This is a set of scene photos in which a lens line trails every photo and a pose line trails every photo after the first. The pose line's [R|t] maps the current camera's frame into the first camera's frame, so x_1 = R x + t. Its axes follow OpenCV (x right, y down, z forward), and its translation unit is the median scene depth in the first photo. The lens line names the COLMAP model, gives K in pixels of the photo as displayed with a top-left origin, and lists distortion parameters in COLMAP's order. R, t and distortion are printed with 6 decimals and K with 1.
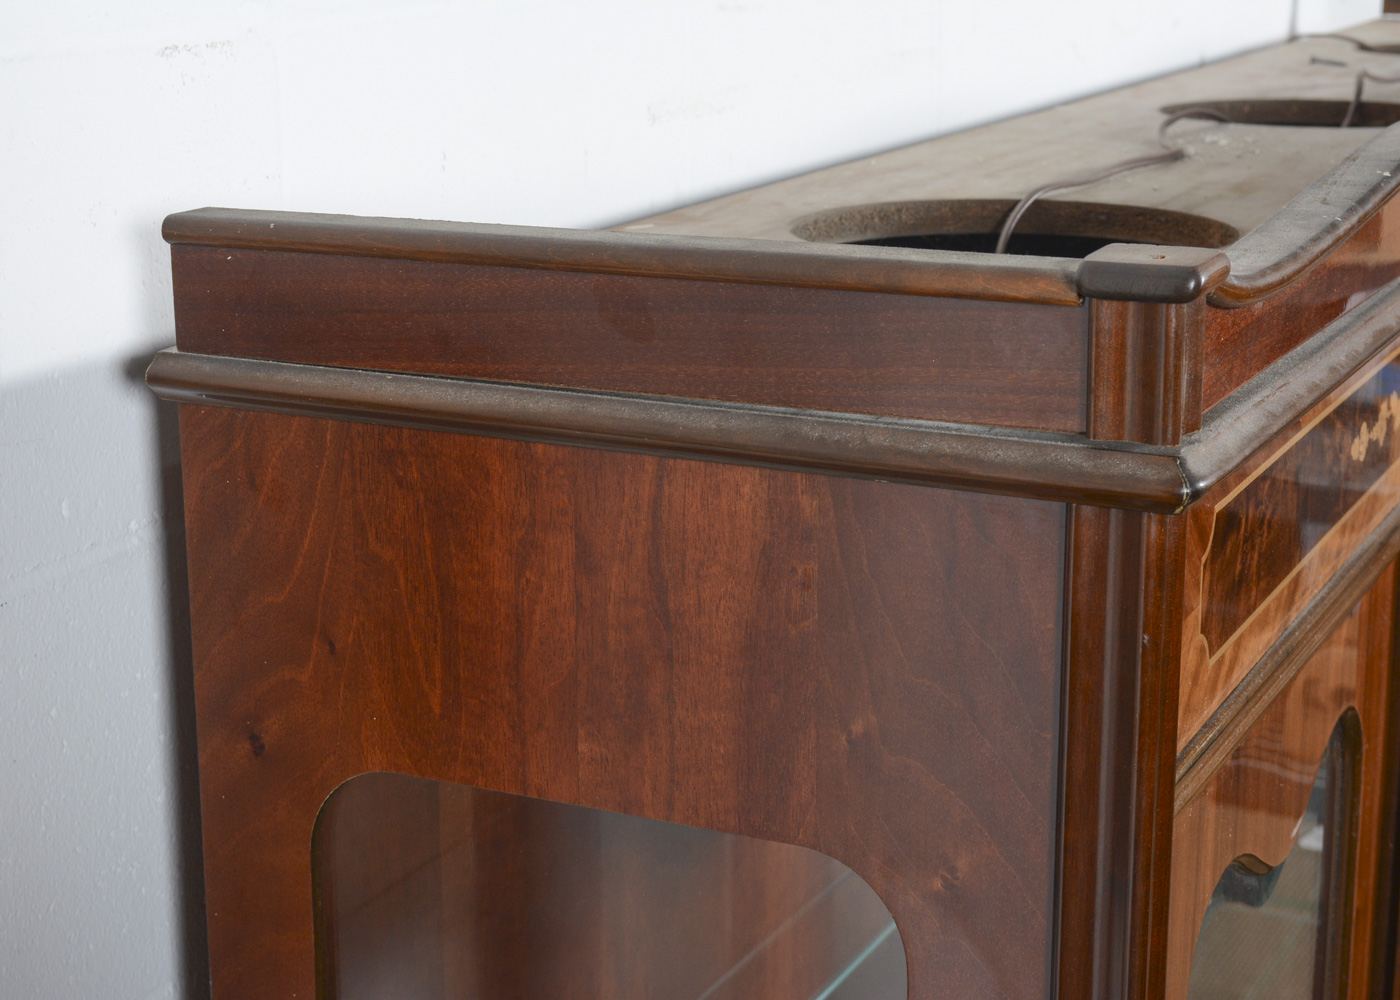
lens RADIAL K [[2485.6, 0, 700.0], [0, 2485.6, 500.0], [0, 0, 1]] dist [0.015339, 0.017009]
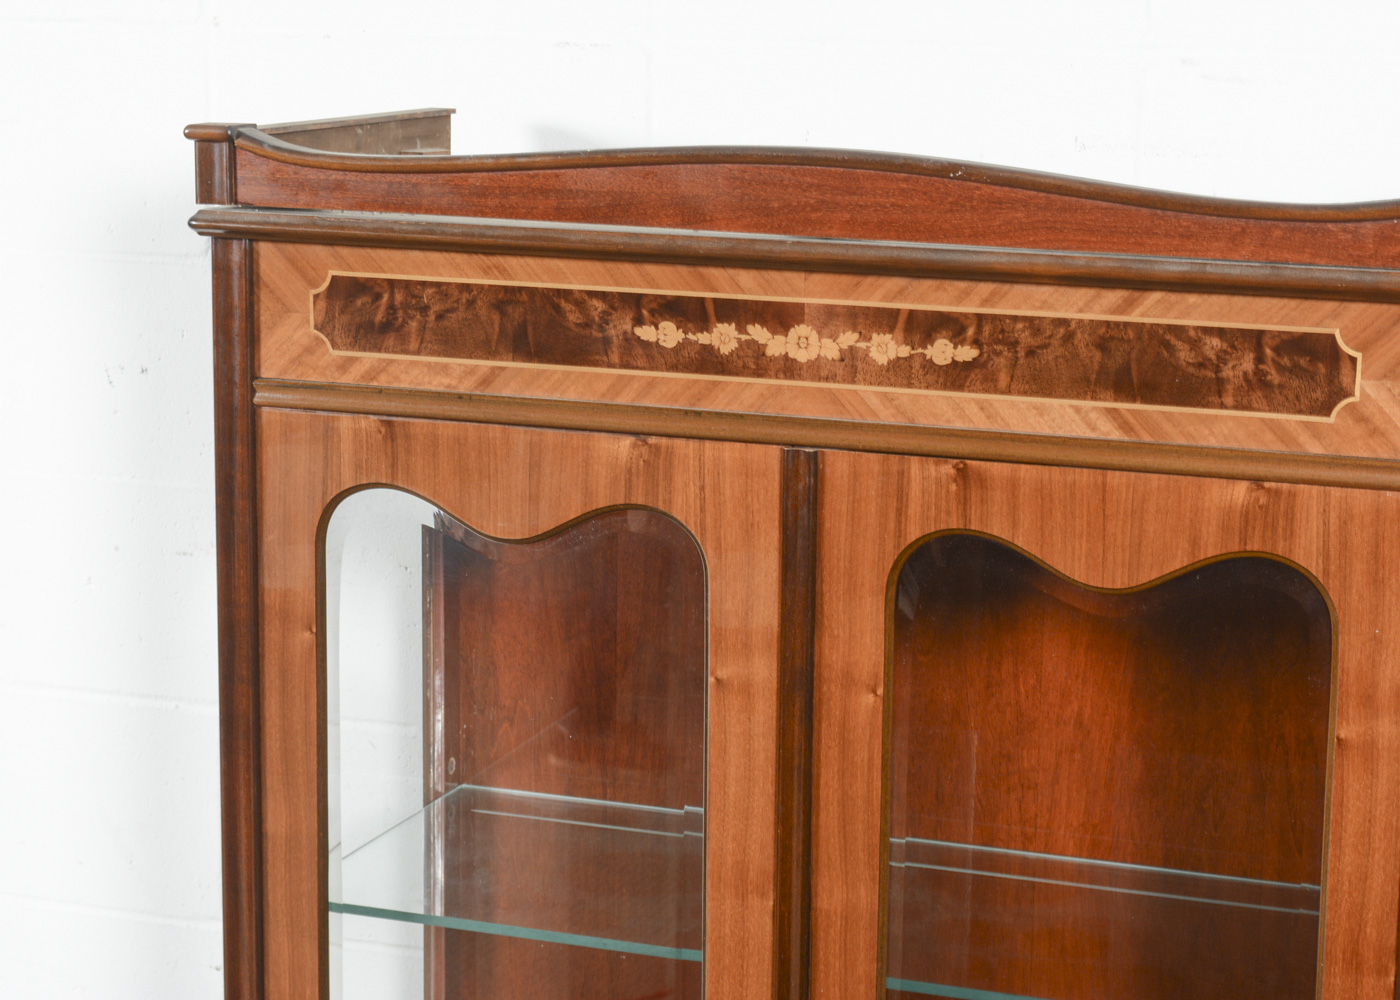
lens RADIAL K [[3026.4, 0, 700.0], [0, 3026.4, 500.0], [0, 0, 1]] dist [0.017281, 0.062319]
pose [[0.116838, 0.192487, -0.974319, 2.613552], [-0.262219, 0.952205, 0.156673, -0.277894], [0.957909, 0.237180, 0.161728, 0.908043]]
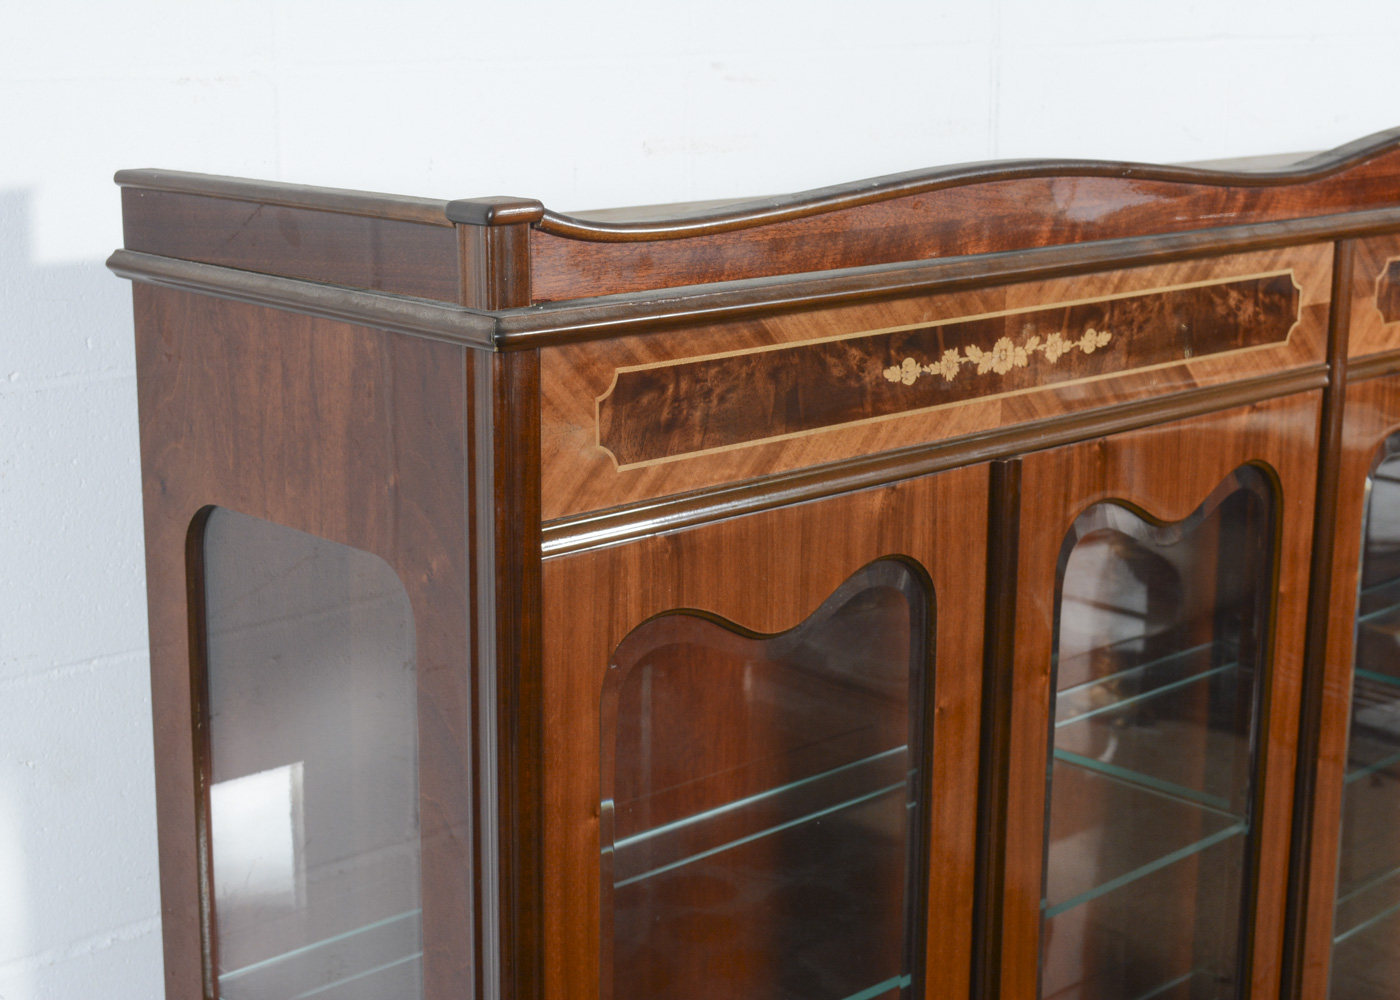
lens RADIAL K [[2235.6, 0, 700.0], [0, 2235.6, 500.0], [0, 0, 1]] dist [-0.002820, 0.023753]
pose [[0.941655, 0.088851, -0.324640, 0.719660], [-0.096883, 0.995258, -0.008630, 0.092533], [0.322334, 0.039578, 0.945798, -0.349880]]
